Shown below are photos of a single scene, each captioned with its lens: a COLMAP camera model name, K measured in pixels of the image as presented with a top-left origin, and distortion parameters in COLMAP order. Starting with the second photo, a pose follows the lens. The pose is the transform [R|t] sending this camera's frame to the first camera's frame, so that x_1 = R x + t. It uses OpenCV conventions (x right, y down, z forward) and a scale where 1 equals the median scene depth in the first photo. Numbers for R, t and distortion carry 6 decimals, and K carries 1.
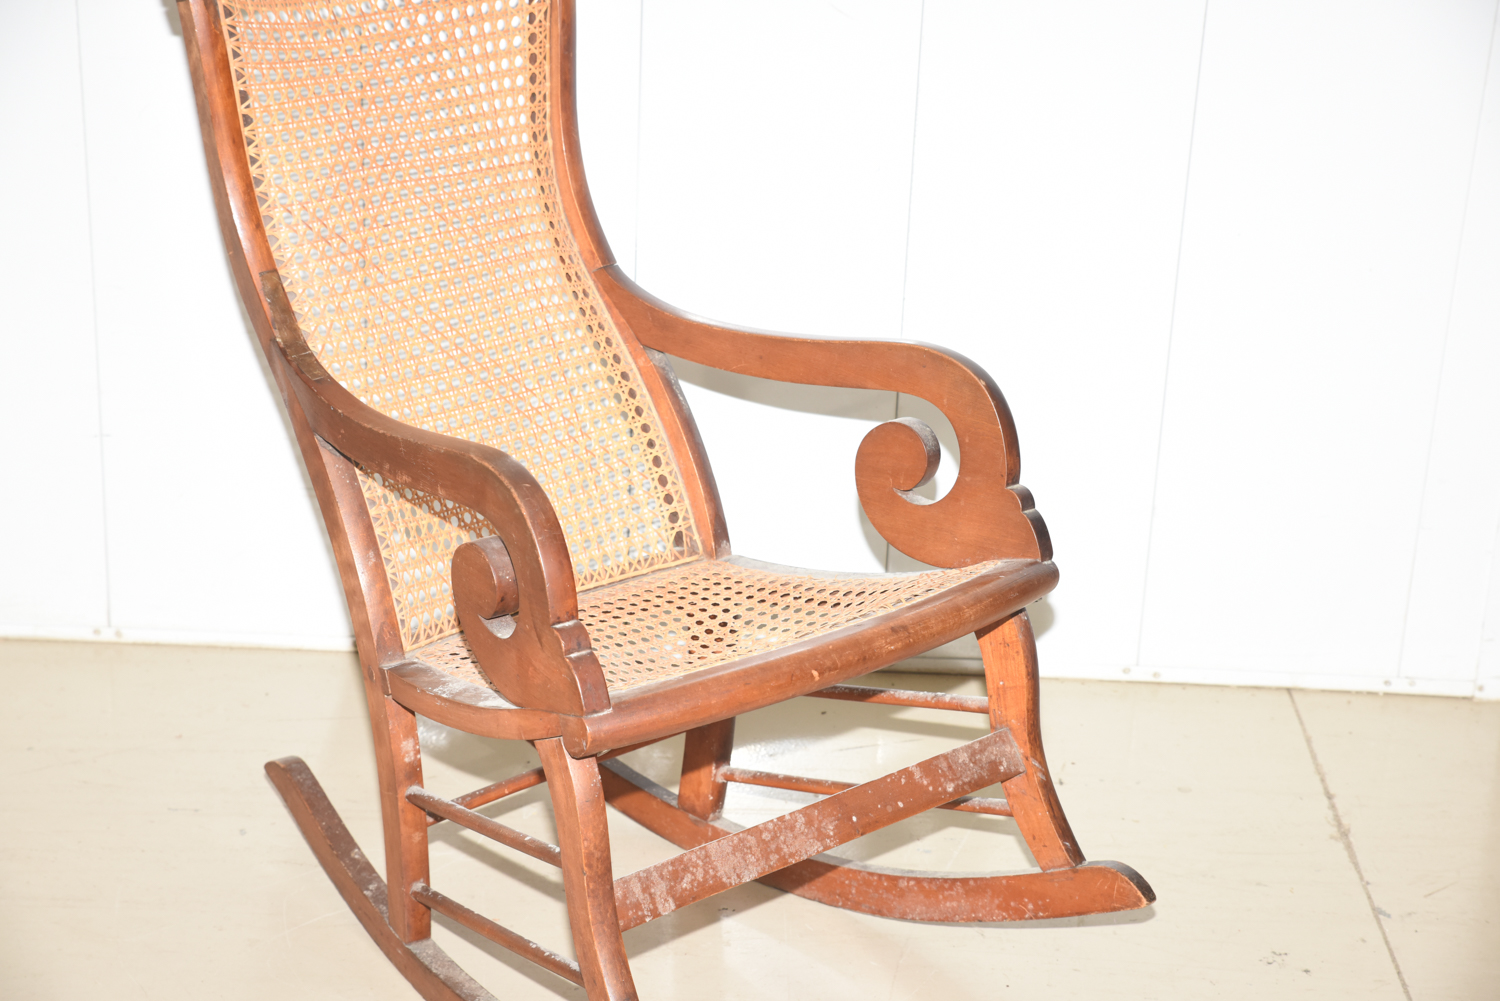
lens RADIAL K [[2621.2, 0, 736.5], [0, 2621.2, 499.4], [0, 0, 1]] dist [0.132586, 0.000000]
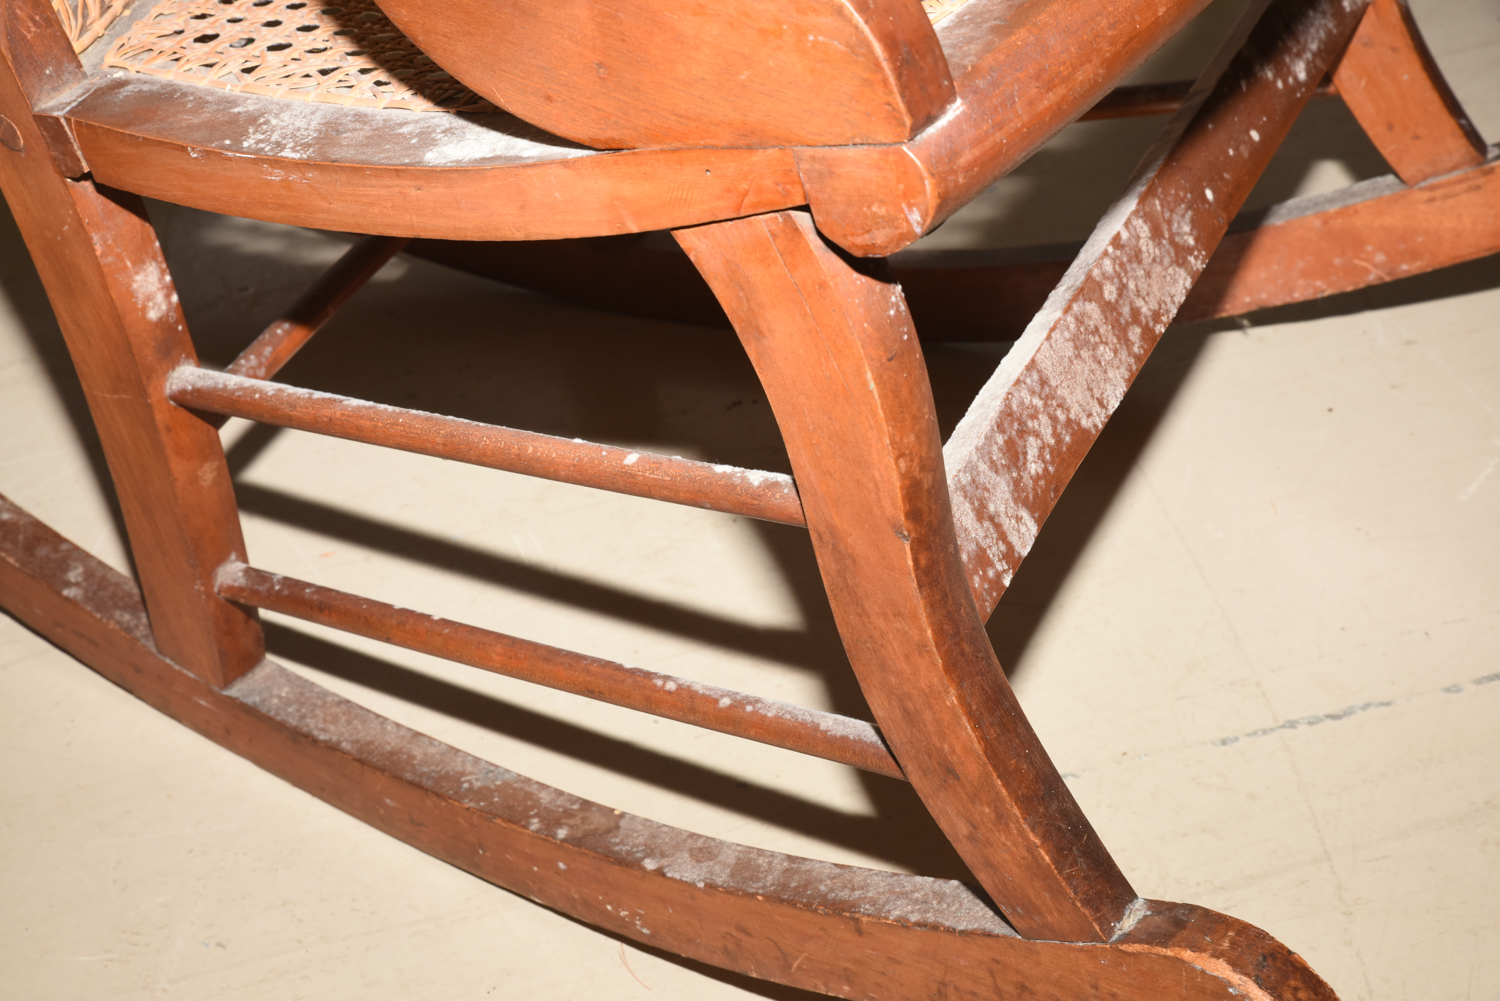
lens RADIAL K [[2621.2, 0, 747.0], [0, 2621.2, 511.5], [0, 0, 1]] dist [0.132586, 0.000000]
pose [[0.924602, -0.278683, 0.259706, -0.152646], [0.186710, 0.925790, 0.328713, 0.008175], [-0.332040, -0.255439, 0.908020, 0.571863]]
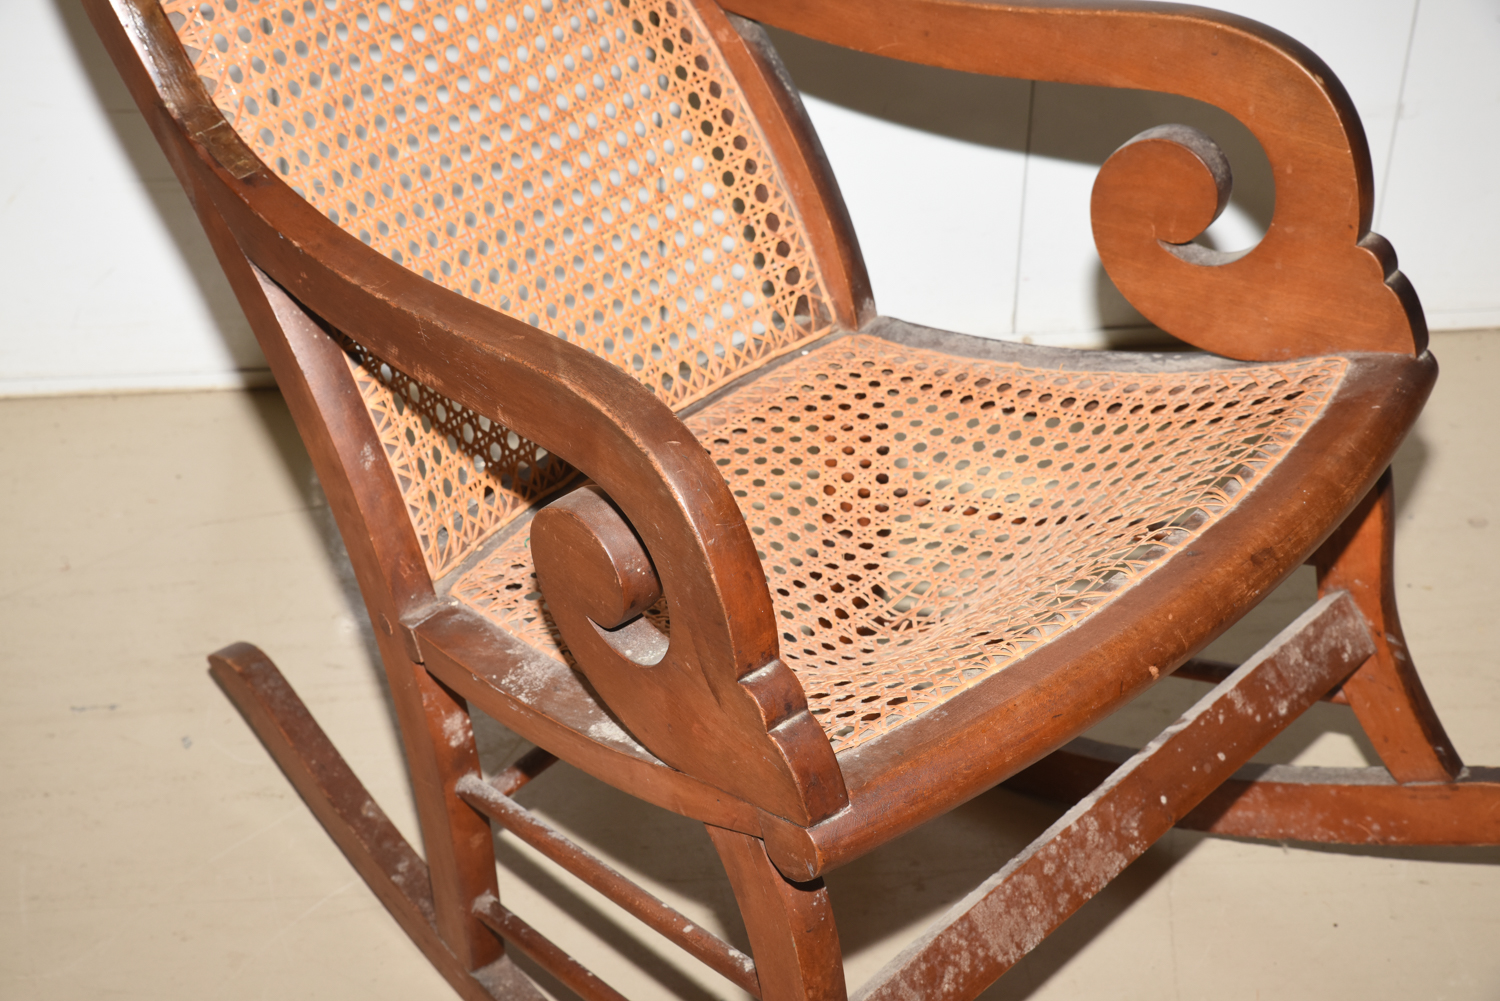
lens RADIAL K [[2621.2, 0, 724.3], [0, 2621.2, 497.0], [0, 0, 1]] dist [0.132586, 0.000000]
pose [[0.995048, -0.087252, 0.047616, -0.083007], [0.071855, 0.962406, 0.261939, -0.121955], [-0.068681, -0.257220, 0.963909, 0.379608]]
